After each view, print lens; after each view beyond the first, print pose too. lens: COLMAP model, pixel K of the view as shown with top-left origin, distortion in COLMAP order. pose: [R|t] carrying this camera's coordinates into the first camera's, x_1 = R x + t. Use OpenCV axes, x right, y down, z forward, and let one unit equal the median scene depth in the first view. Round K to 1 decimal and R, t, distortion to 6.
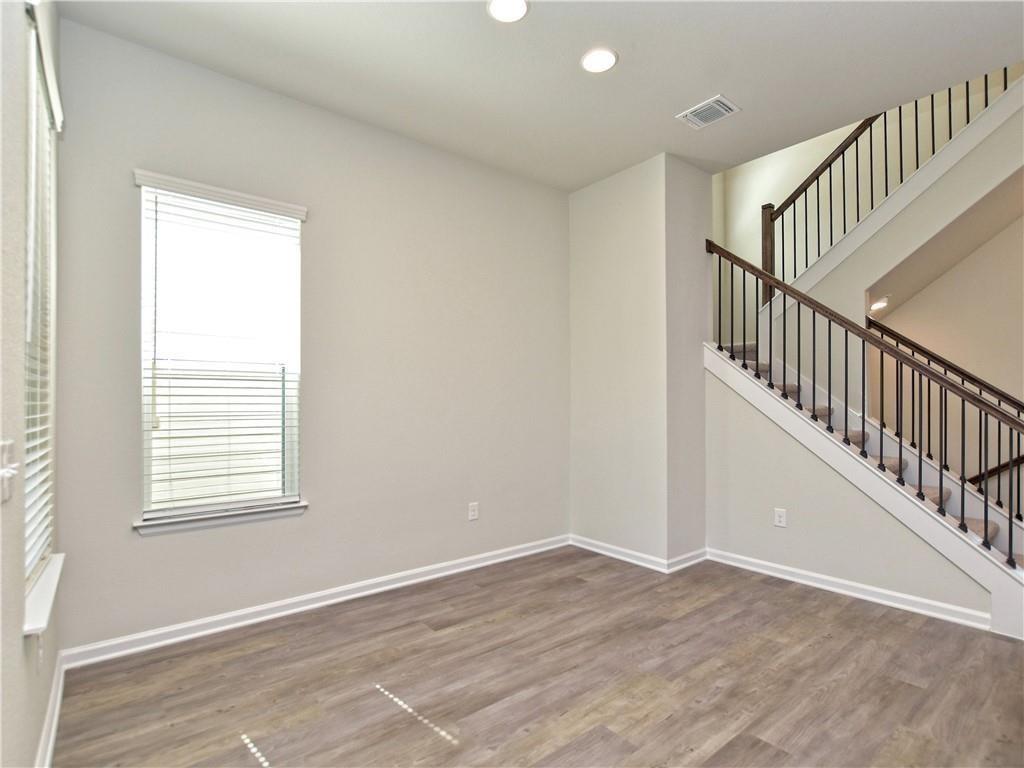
lens RADIAL K [[507.2, 0, 513.8], [0, 507.2, 404.9], [0, 0, 1]] dist [-0.014151, 0.000111]
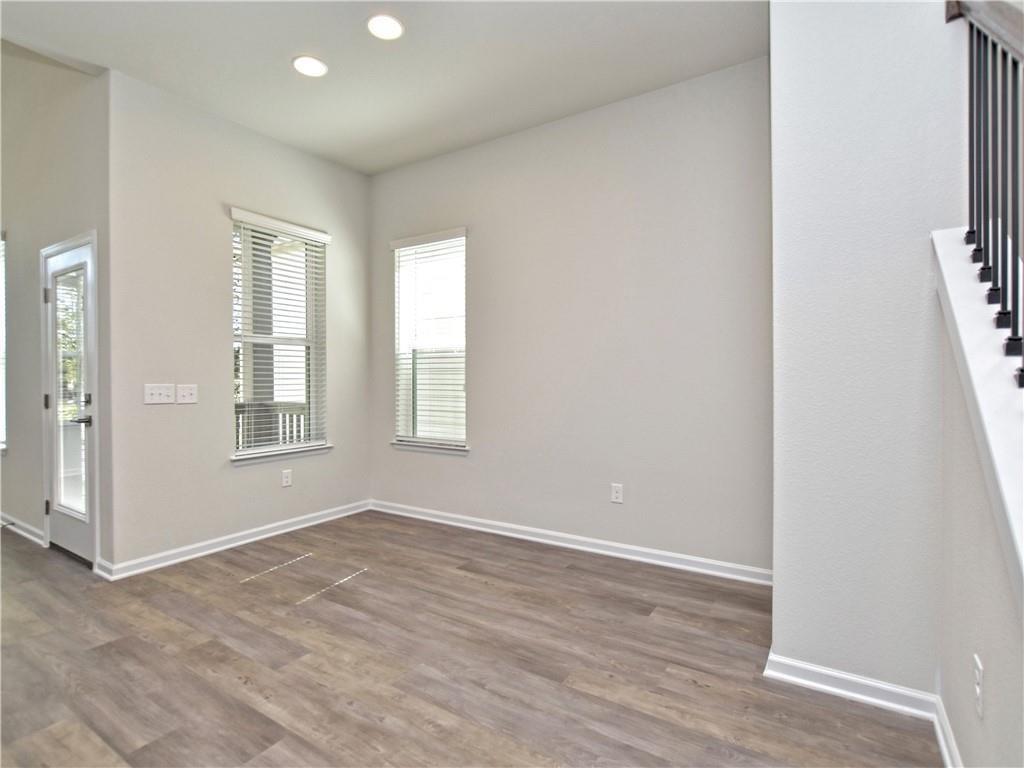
lens RADIAL K [[506.6, 0, 512.0], [0, 506.6, 384.0], [0, 0, 1]] dist [-0.009922, 0.000190]
pose [[0.326001, 0.013346, -0.945275, 0.902482], [-0.002820, 0.999910, 0.013145, 0.006895], [0.945365, -0.001620, 0.326009, 0.681867]]
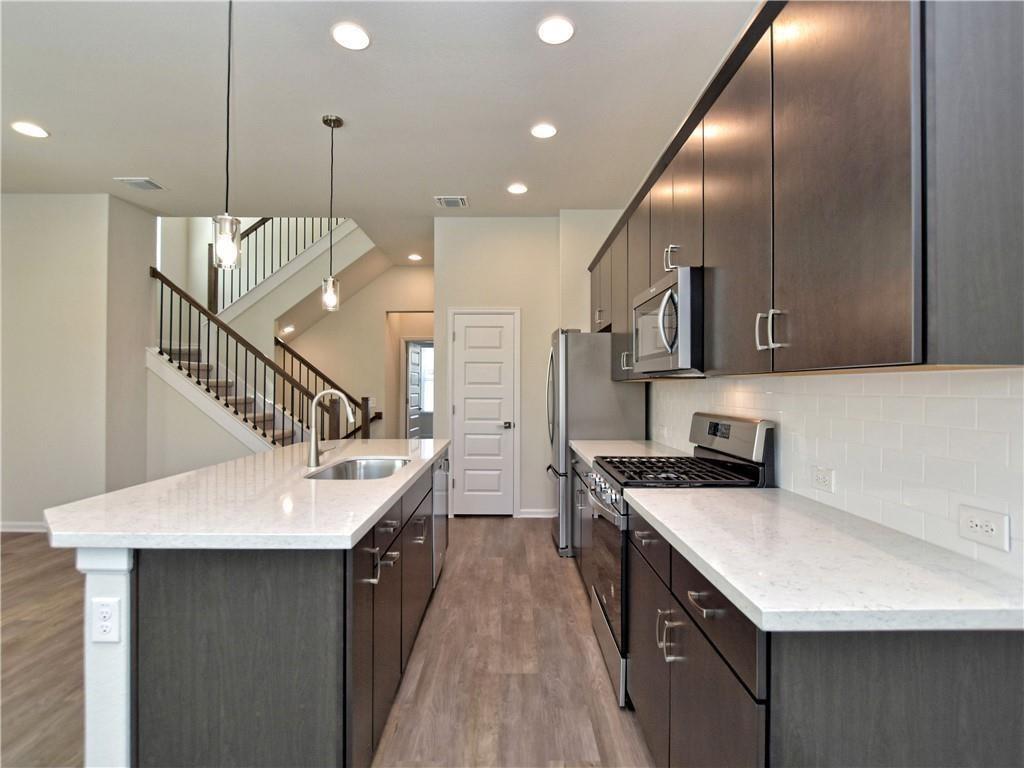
lens RADIAL K [[497.3, 0, 512.3], [0, 497.3, 381.9], [0, 0, 1]] dist [-0.005301, 0.000364]
pose [[0.613991, 0.015768, 0.789156, -0.054828], [-0.004317, 0.999853, -0.016619, -0.028488], [-0.789301, 0.006797, 0.613969, -0.671476]]
